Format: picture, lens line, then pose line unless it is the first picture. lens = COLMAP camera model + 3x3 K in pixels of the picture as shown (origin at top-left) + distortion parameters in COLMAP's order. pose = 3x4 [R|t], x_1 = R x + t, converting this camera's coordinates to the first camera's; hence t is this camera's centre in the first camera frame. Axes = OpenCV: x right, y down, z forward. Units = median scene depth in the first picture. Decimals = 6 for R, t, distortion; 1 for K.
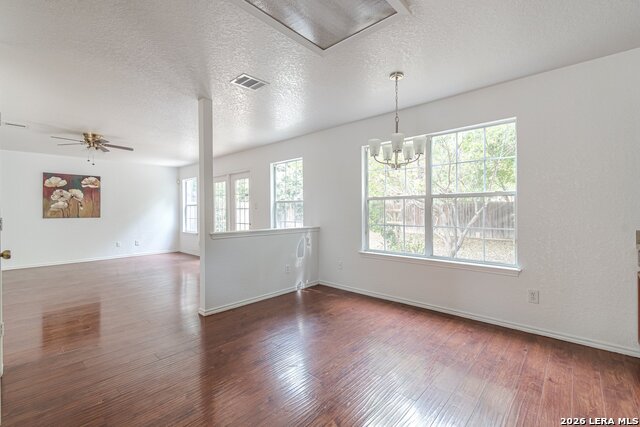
lens RADIAL K [[279.8, 0, 315.5], [0, 279.8, 211.1], [0, 0, 1]] dist [0.000345, 0.000071]
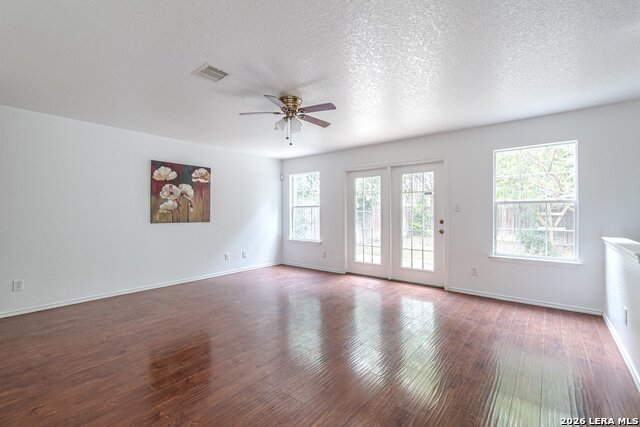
lens RADIAL K [[279.8, 0, 315.5], [0, 279.8, 211.1], [0, 0, 1]] dist [0.000345, 0.000071]
pose [[0.998583, 0.004547, 0.053029, -0.553998], [-0.004108, 0.999957, -0.008372, -0.001403], [-0.053065, 0.008142, 0.998558, 0.238798]]
